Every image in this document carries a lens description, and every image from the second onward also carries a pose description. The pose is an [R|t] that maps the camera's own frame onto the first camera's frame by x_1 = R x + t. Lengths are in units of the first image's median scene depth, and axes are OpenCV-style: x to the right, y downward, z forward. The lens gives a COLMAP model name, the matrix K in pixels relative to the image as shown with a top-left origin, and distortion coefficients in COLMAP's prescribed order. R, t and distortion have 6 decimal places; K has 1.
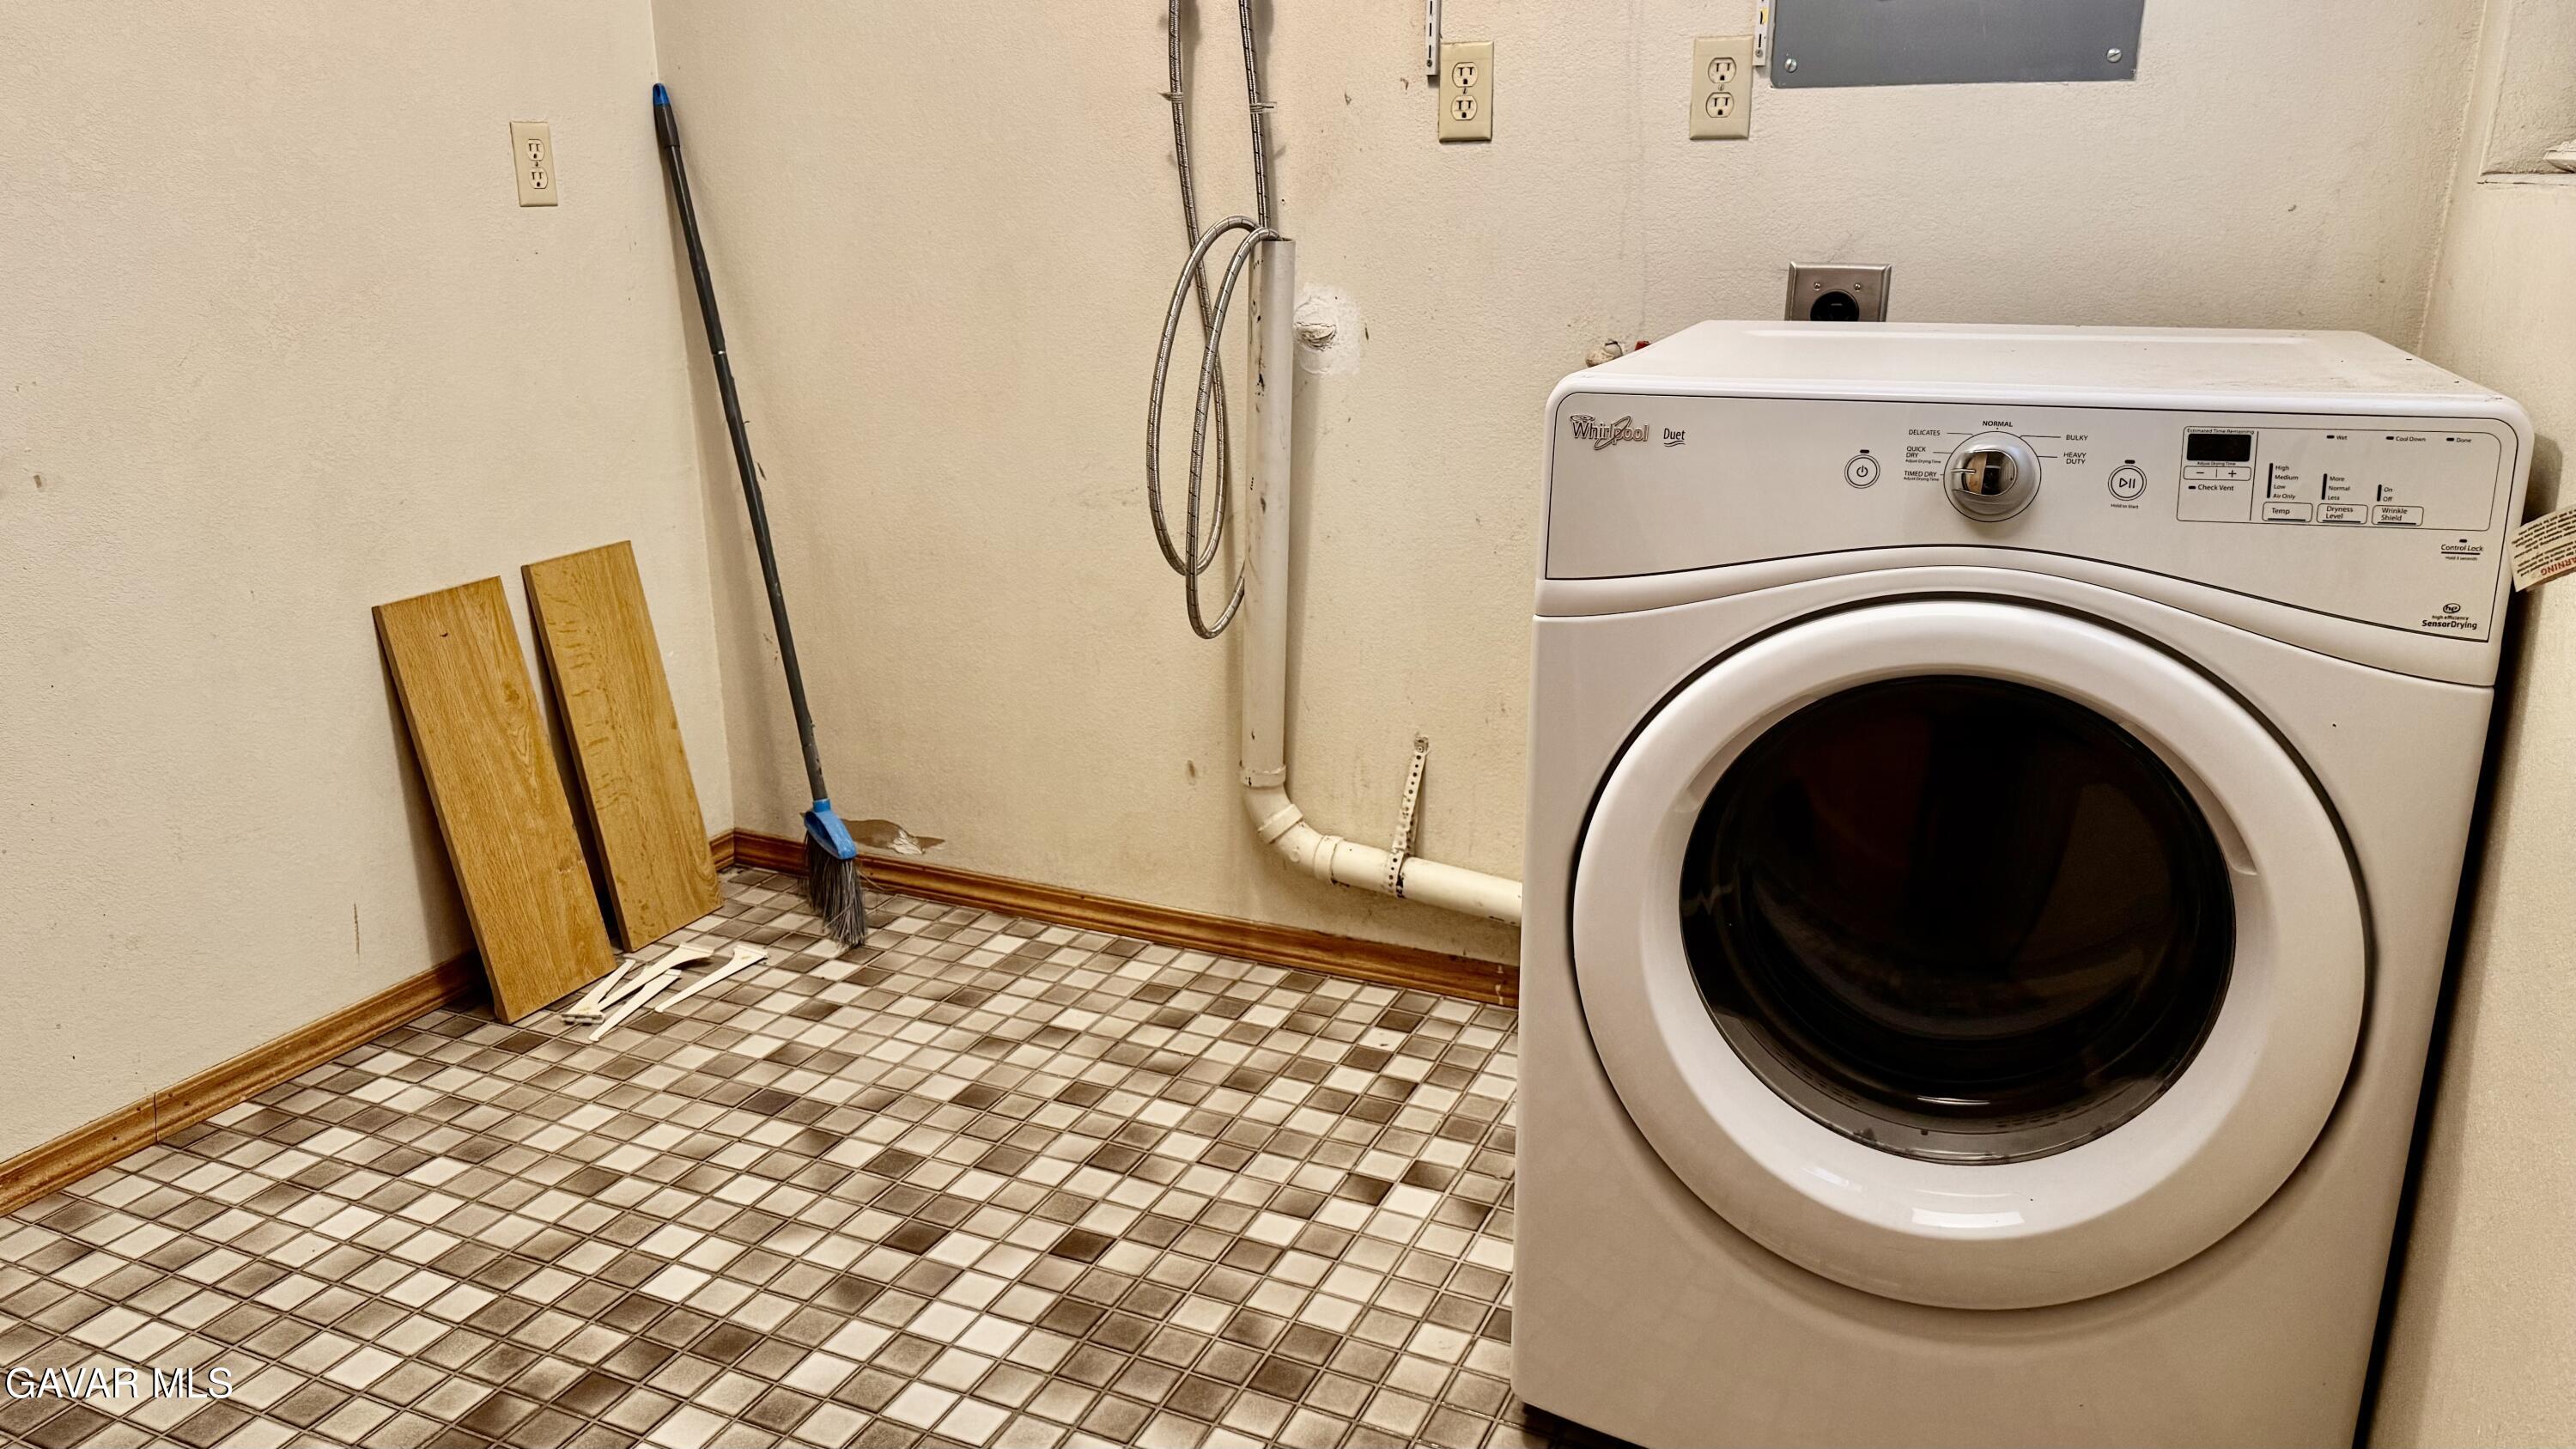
lens RADIAL K [[1818.7, 0, 1288.0], [0, 1818.7, 724.5], [0, 0, 1]] dist [0.211853, -0.407891]
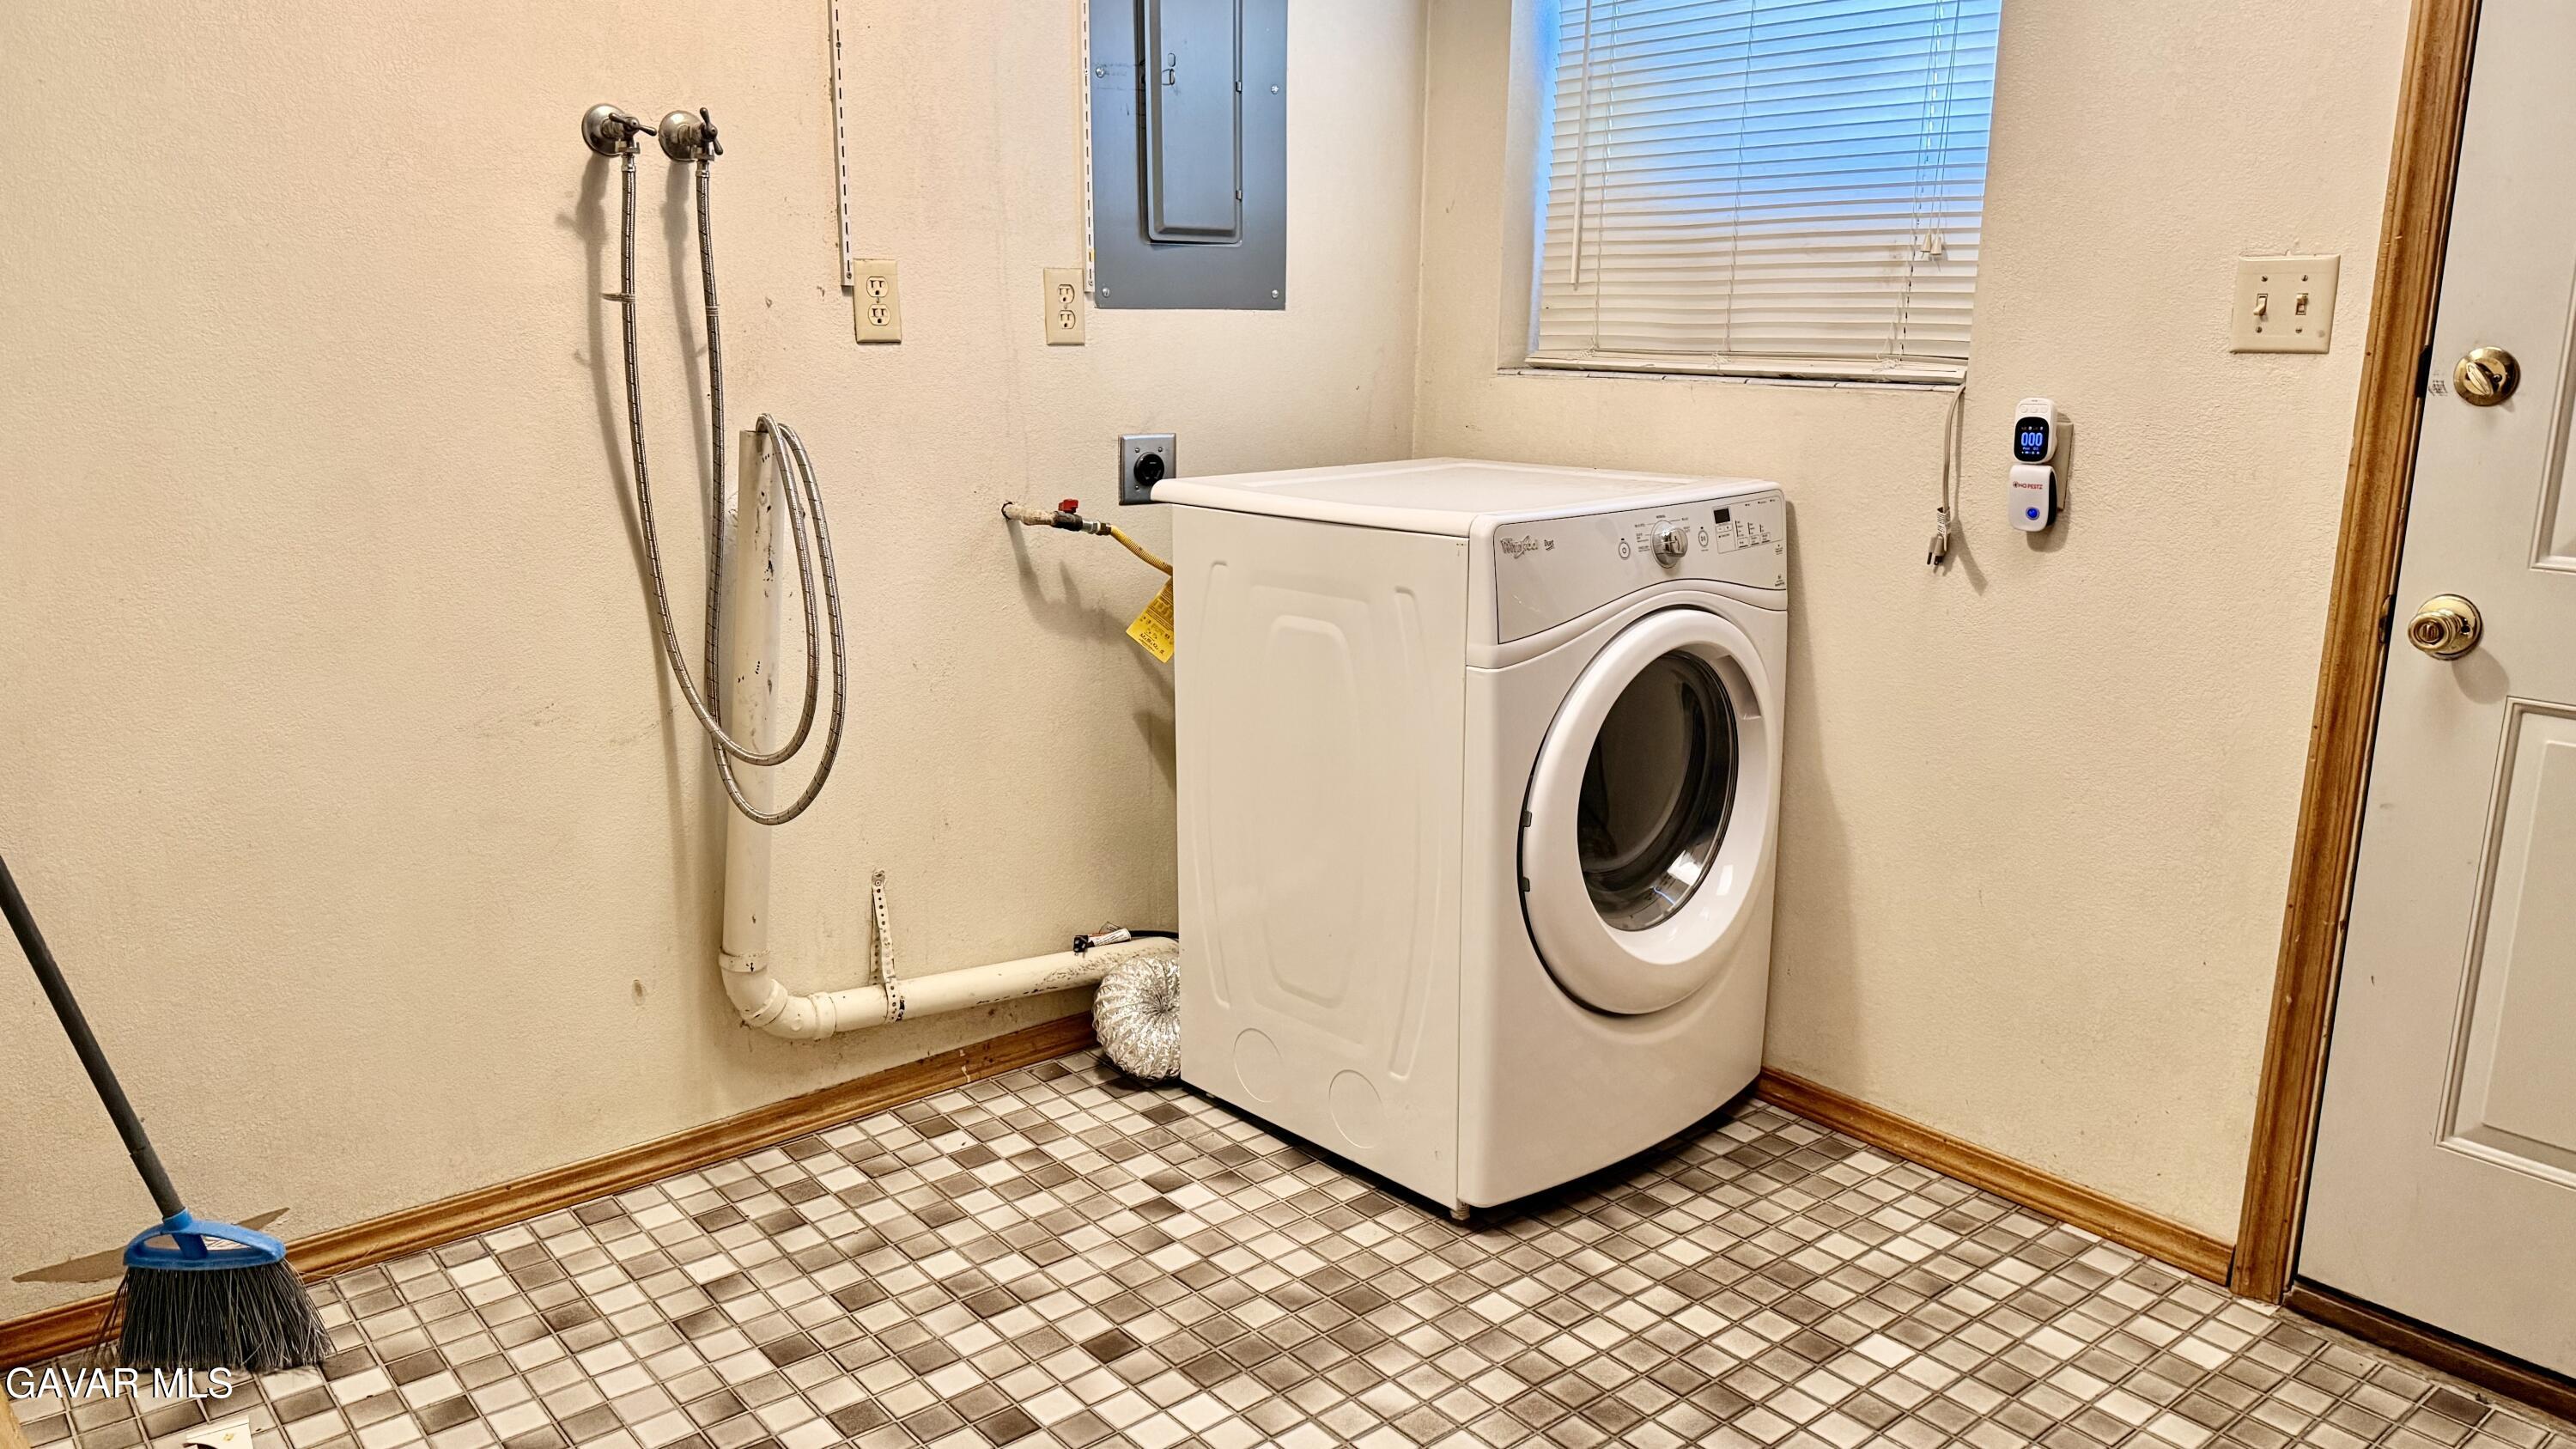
lens RADIAL K [[1825.4, 0, 1288.0], [0, 1825.4, 724.5], [0, 0, 1]] dist [0.104330, -0.172501]
pose [[0.421831, -0.197078, 0.884996, -0.821508], [0.248317, 0.963882, 0.096285, -0.129786], [-0.872007, 0.179144, 0.455533, 0.293885]]
